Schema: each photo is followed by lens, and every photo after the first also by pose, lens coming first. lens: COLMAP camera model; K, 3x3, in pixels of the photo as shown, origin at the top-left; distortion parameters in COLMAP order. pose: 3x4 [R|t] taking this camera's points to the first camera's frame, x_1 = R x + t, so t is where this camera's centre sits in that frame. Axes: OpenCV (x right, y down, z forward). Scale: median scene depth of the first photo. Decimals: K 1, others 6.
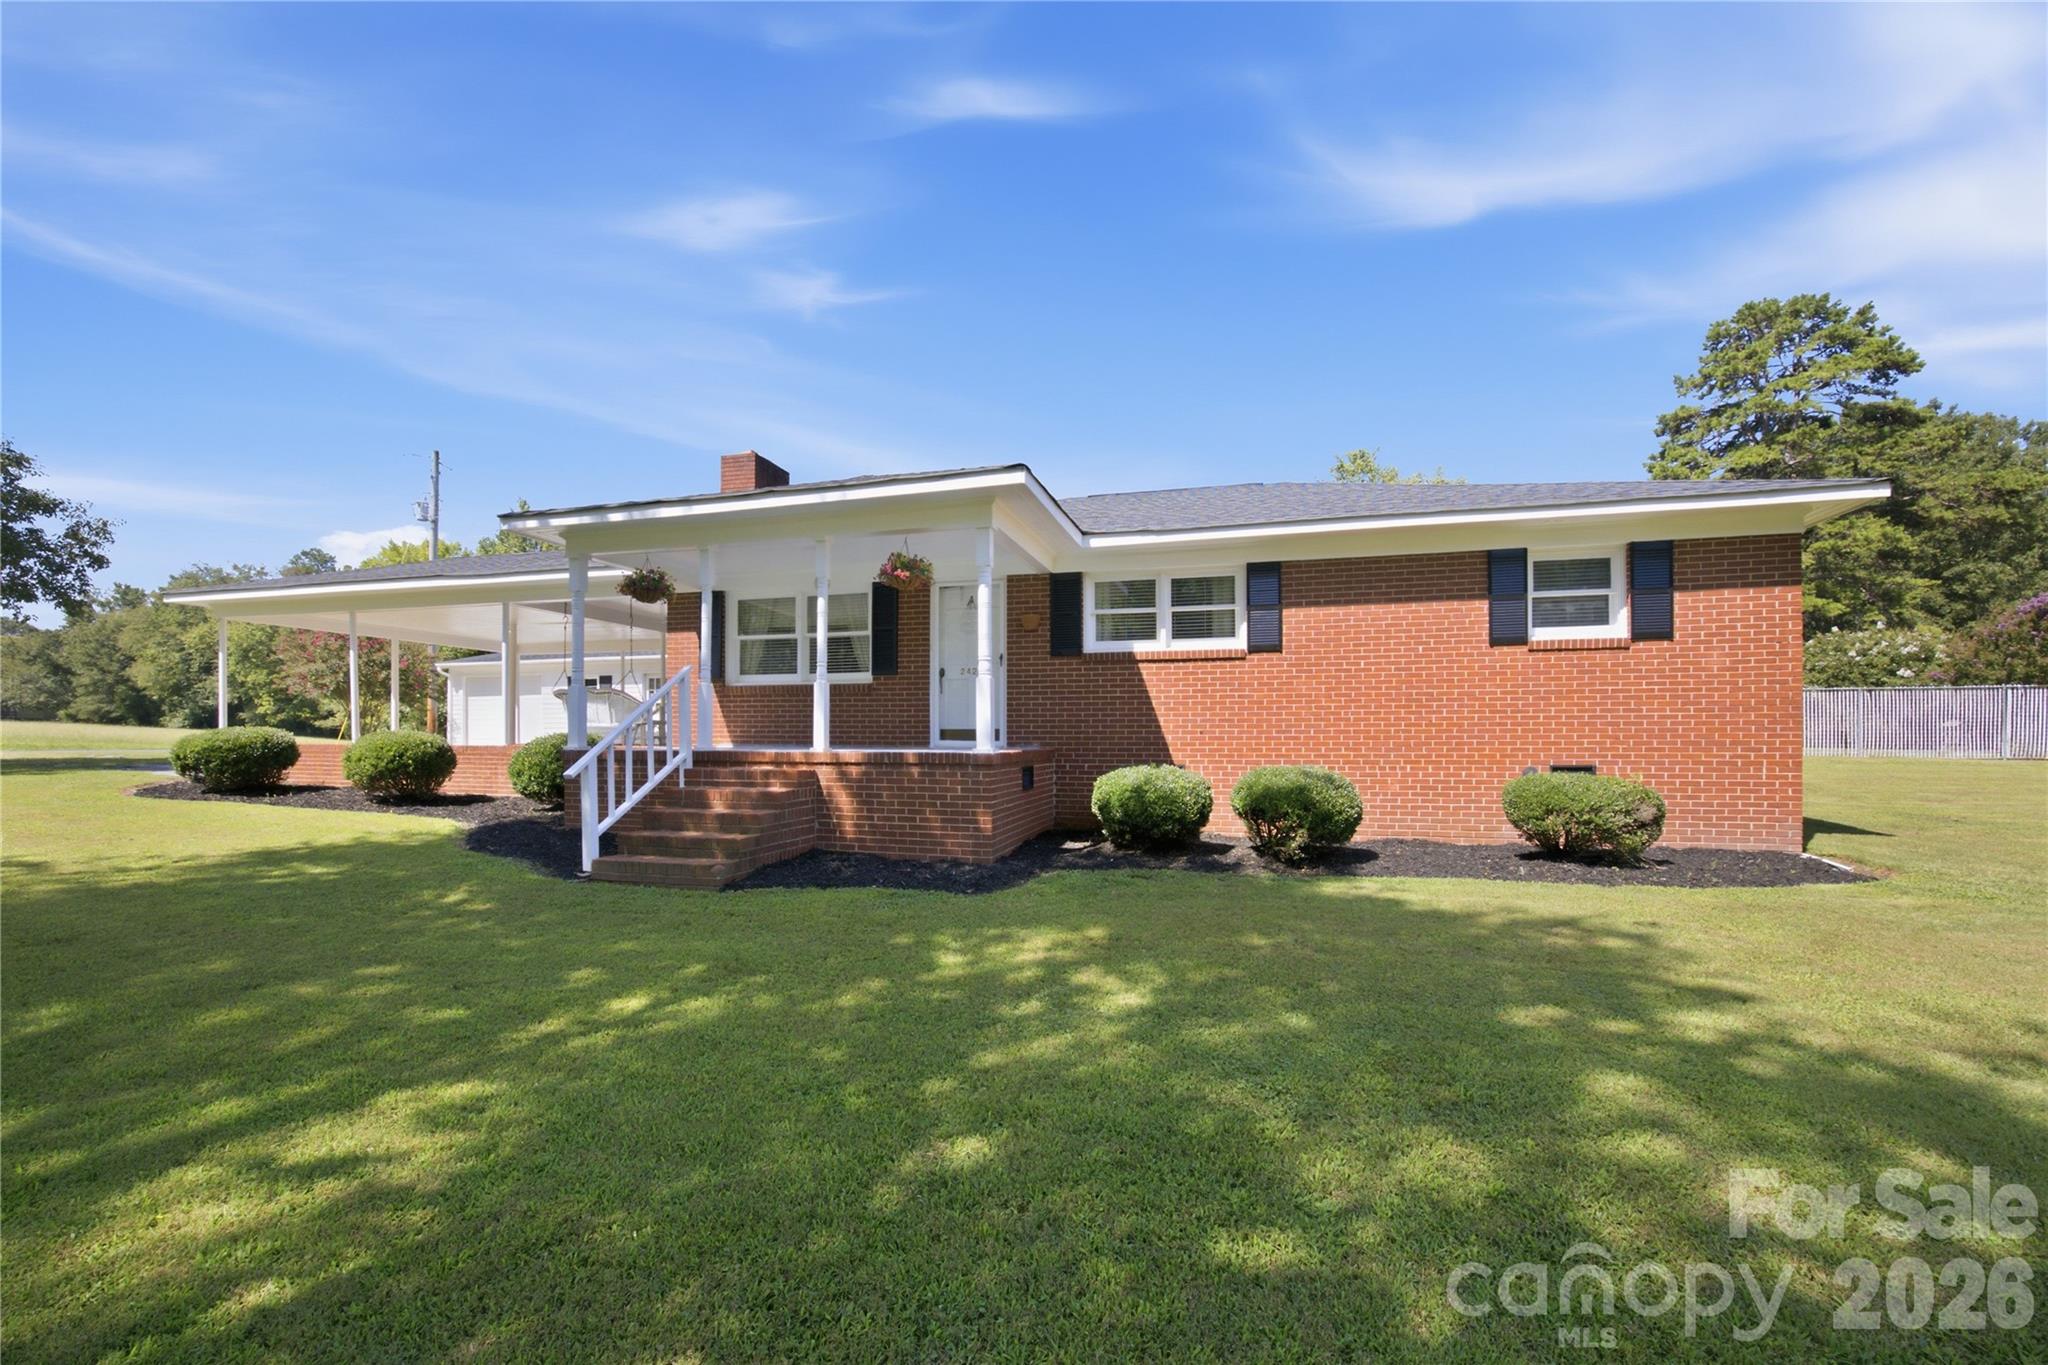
lens RADIAL K [[822.4, 0, 995.4], [0, 822.4, 723.8], [0, 0, 1]] dist [-0.001778, 0.000426]
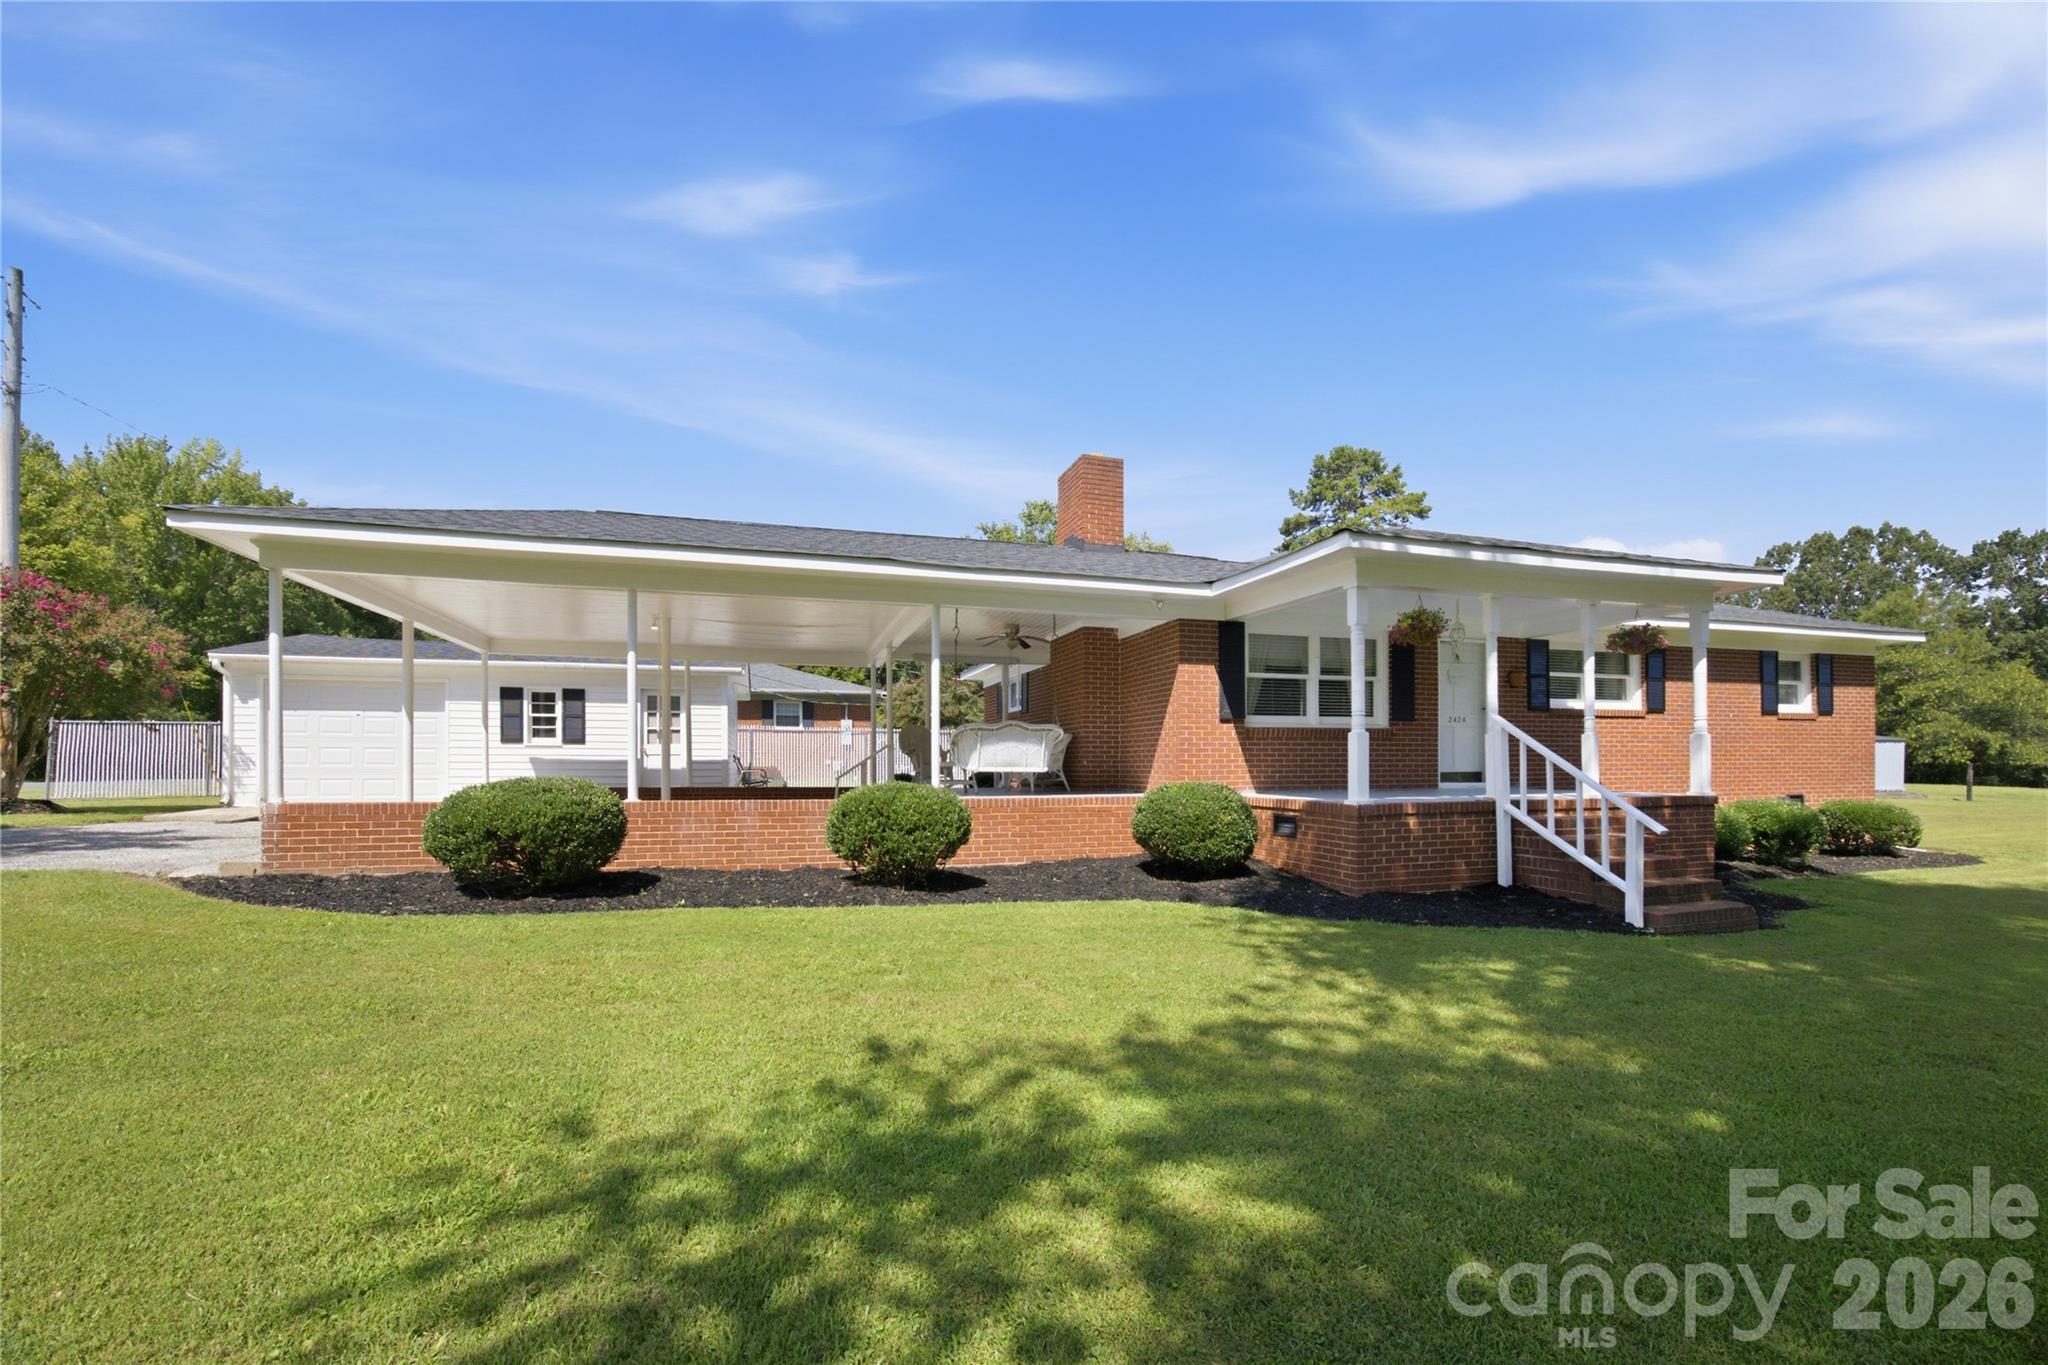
lens RADIAL K [[858.9, 0, 993.7], [0, 858.9, 751.7], [0, 0, 1]] dist [-0.002457, 0.000052]
pose [[0.838862, 0.003223, 0.544335, -1.284894], [-0.006427, 0.999971, 0.003984, -0.023789], [-0.544307, -0.006841, 0.838858, 0.415509]]
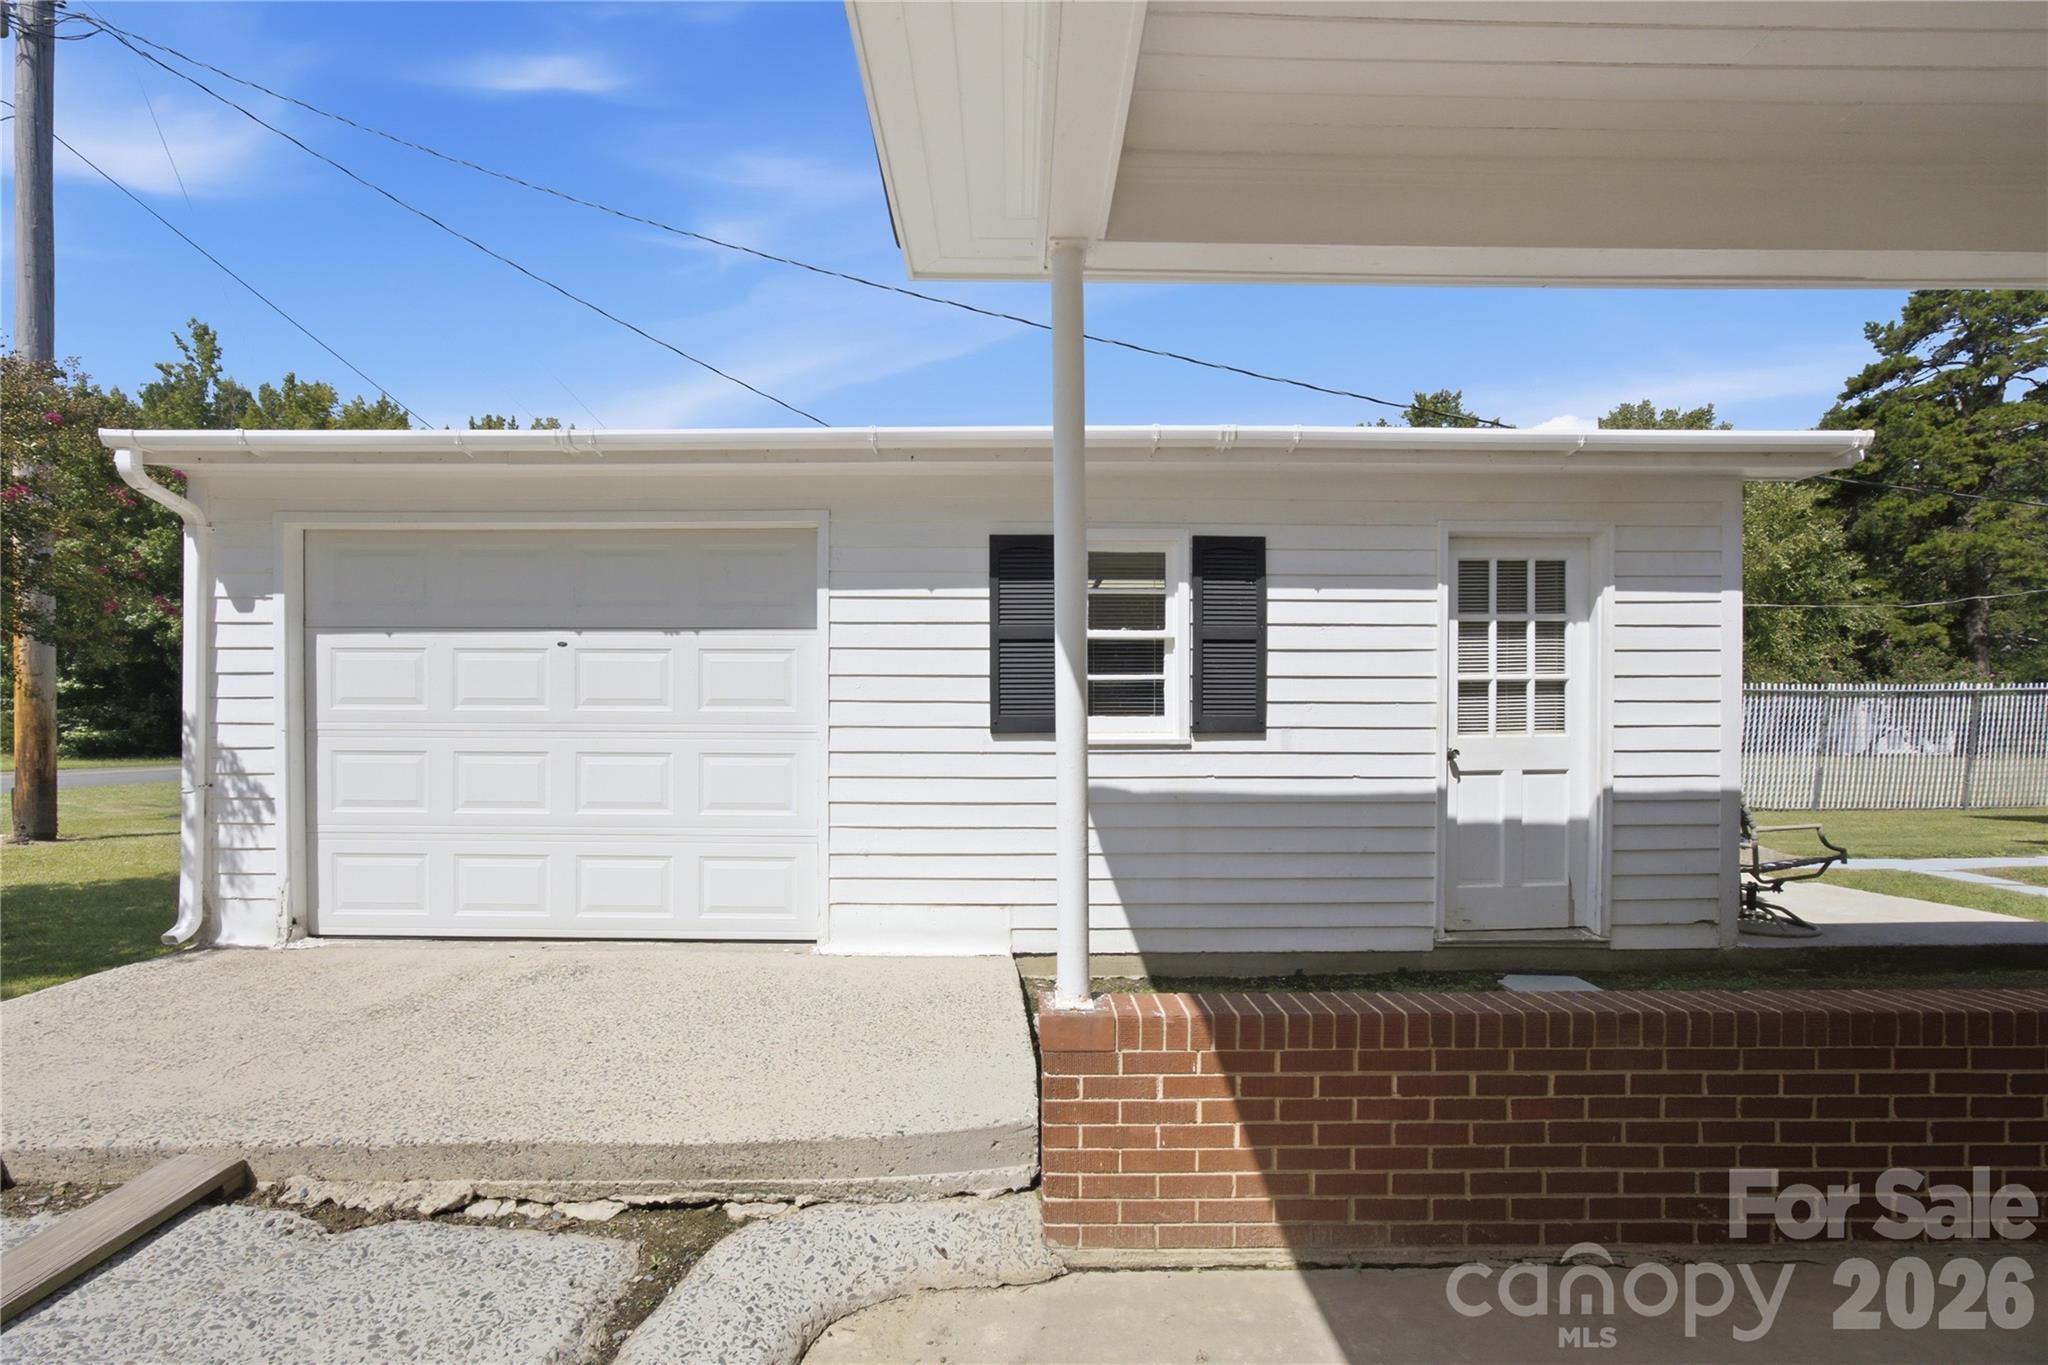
lens RADIAL K [[841.0, 0, 1014.0], [0, 841.0, 744.6], [0, 0, 1]] dist [-0.004797, -0.000084]
pose [[0.961543, 0.003361, 0.274634, -1.294368], [-0.002854, 0.999993, -0.002246, -0.021762], [-0.274640, 0.001375, 0.961546, 1.846985]]
